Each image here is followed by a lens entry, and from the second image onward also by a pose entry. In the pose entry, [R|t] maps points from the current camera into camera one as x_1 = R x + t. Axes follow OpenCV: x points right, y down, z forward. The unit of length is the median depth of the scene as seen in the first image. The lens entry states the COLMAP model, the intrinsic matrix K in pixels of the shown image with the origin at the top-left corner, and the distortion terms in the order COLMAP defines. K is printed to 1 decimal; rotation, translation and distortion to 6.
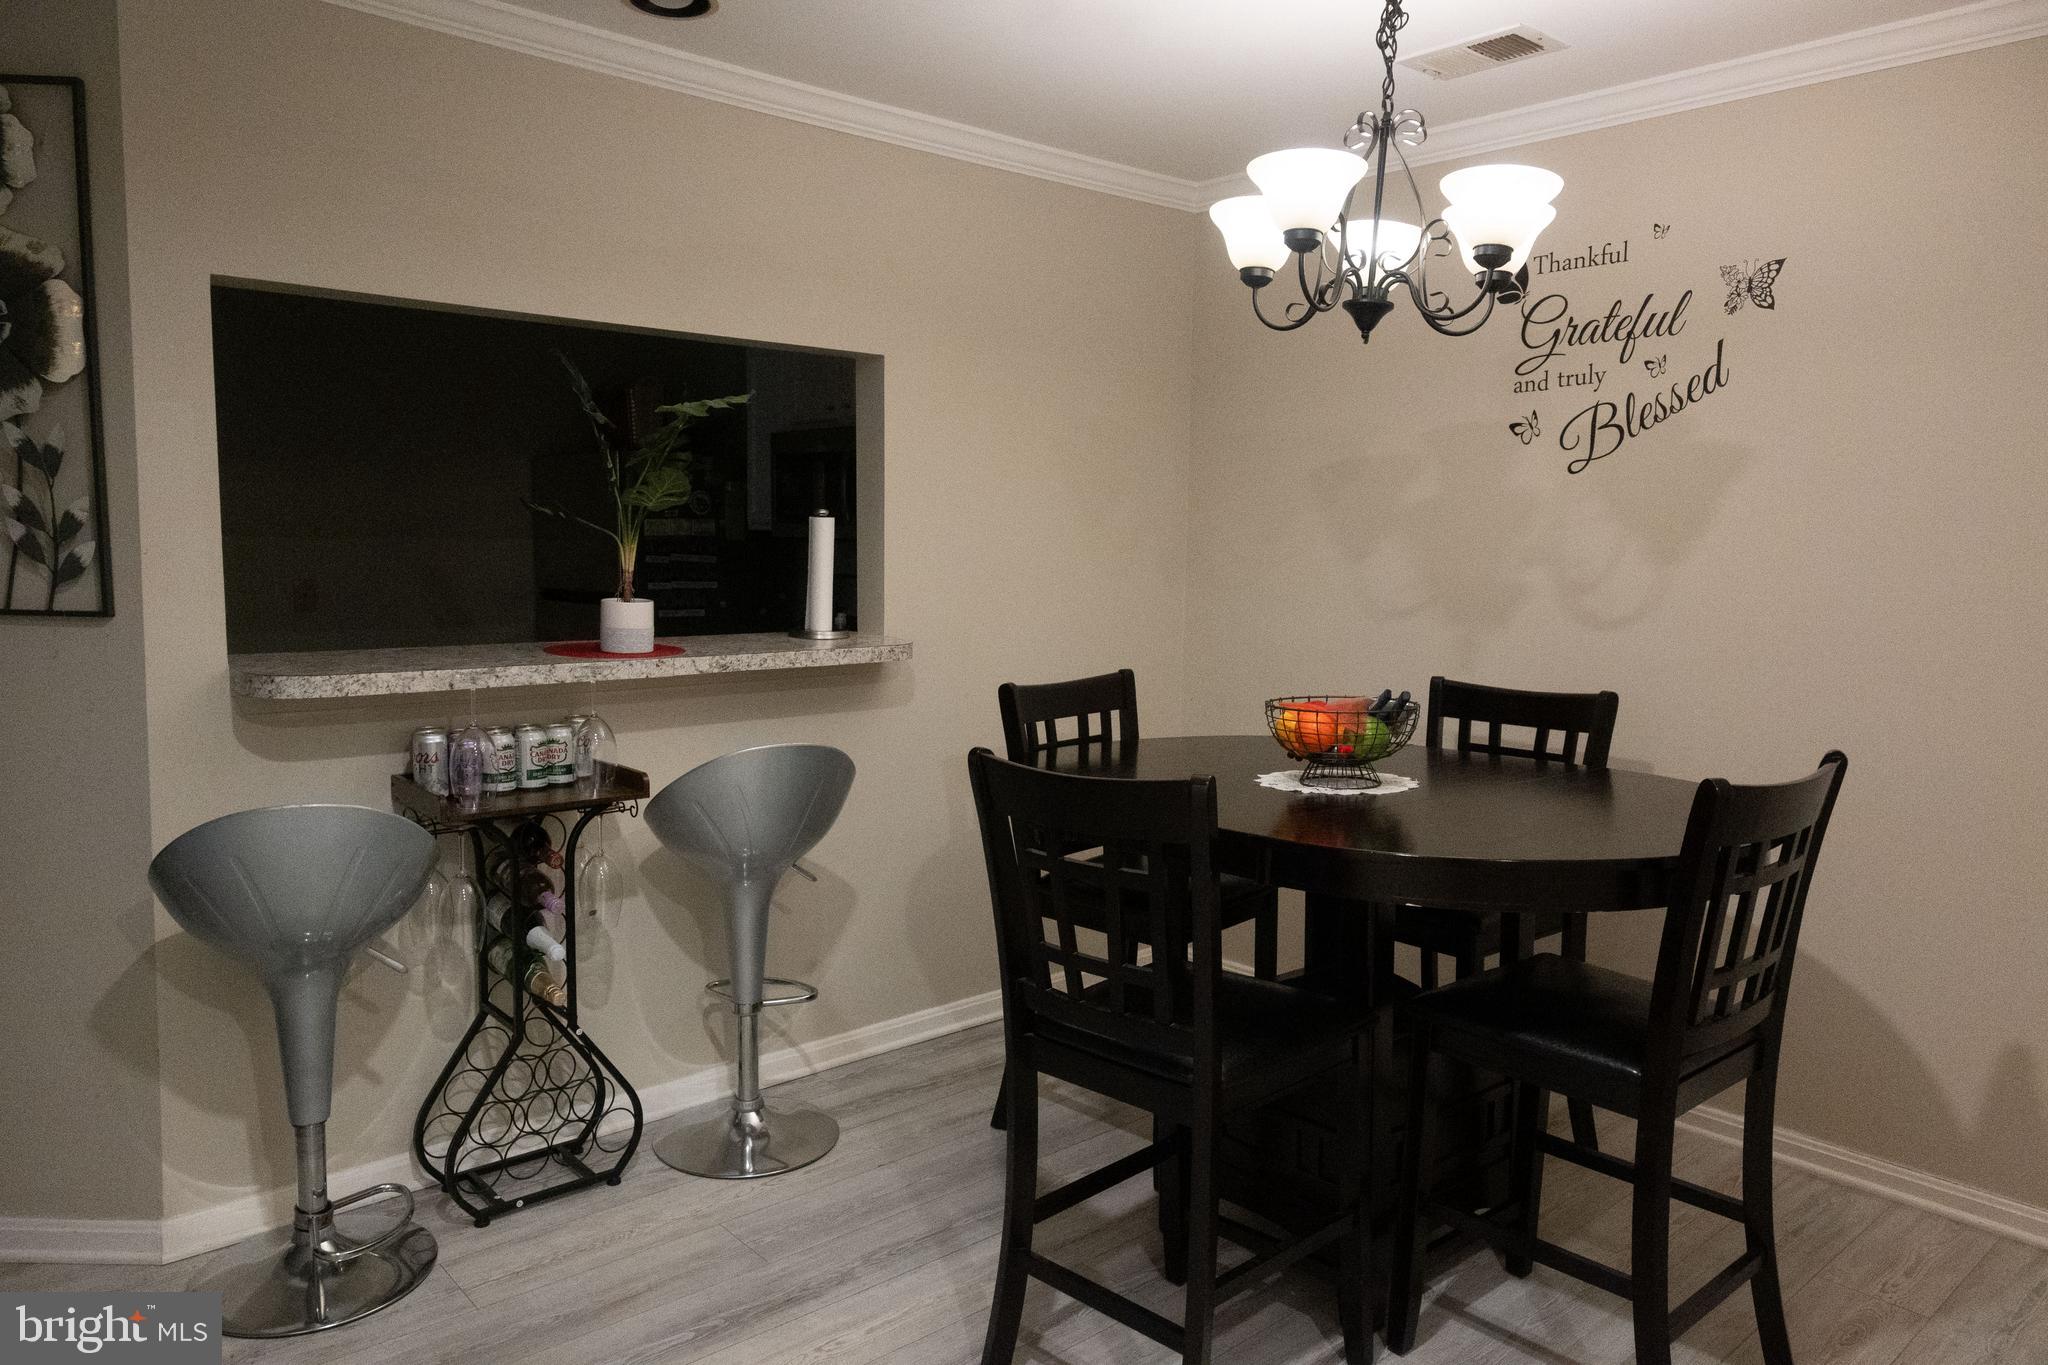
lens RADIAL K [[1395.8, 0, 1019.6], [0, 1395.8, 684.0], [0, 0, 1]] dist [-0.001132, -0.004558]
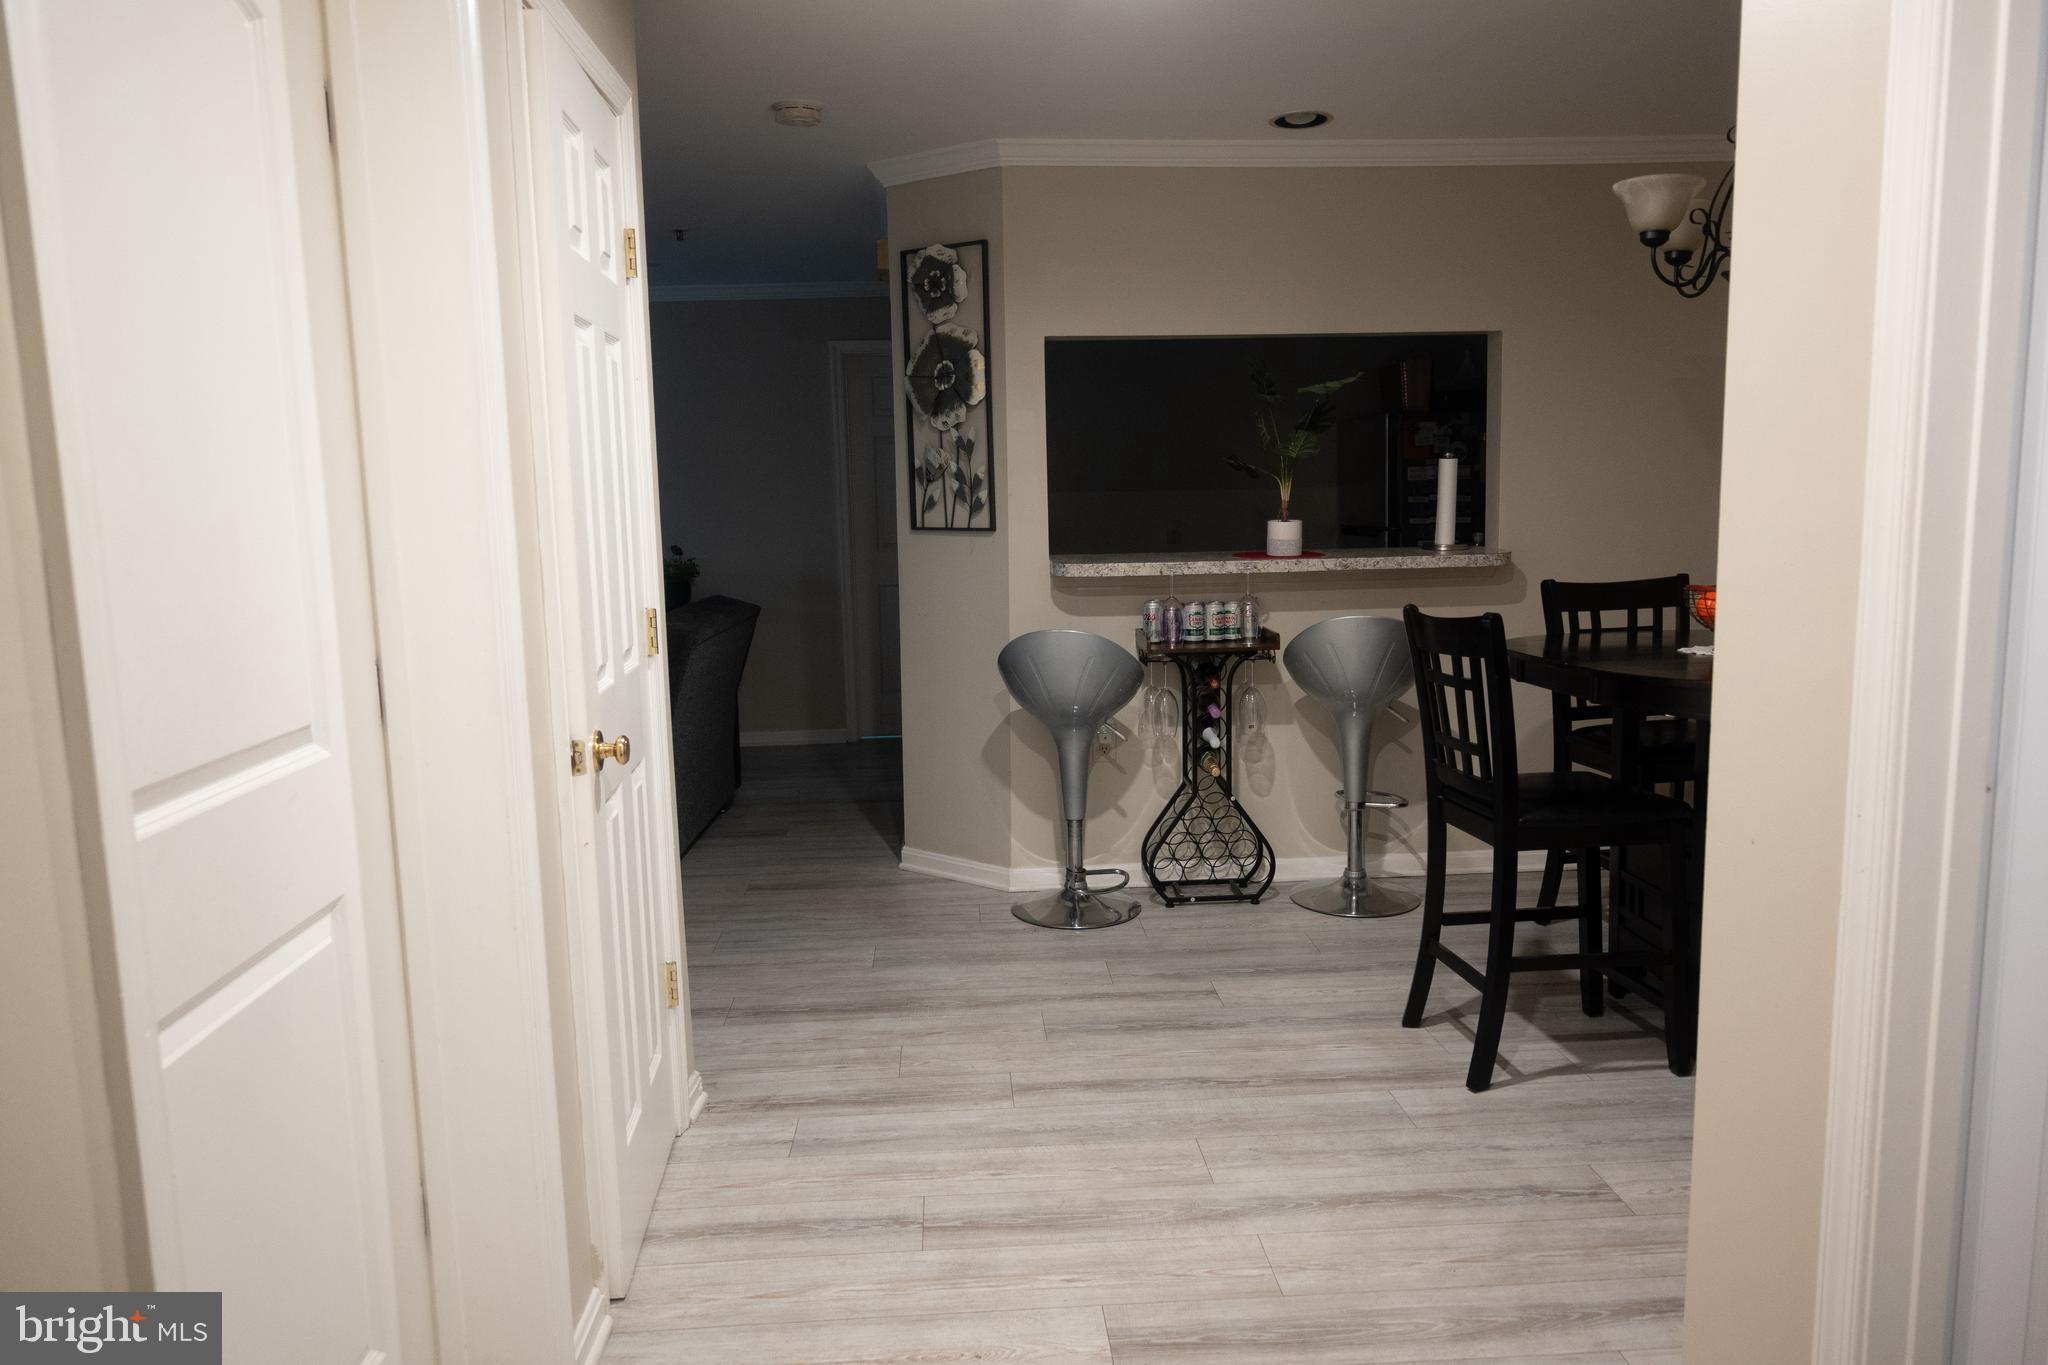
lens RADIAL K [[1395.8, 0, 1026.1], [0, 1395.8, 682.3], [0, 0, 1]] dist [-0.001132, -0.004558]
pose [[0.784070, 0.052664, -0.618434, 0.468592], [-0.034077, 0.998543, 0.041829, 0.064181], [0.619736, -0.011723, 0.784723, -0.370179]]
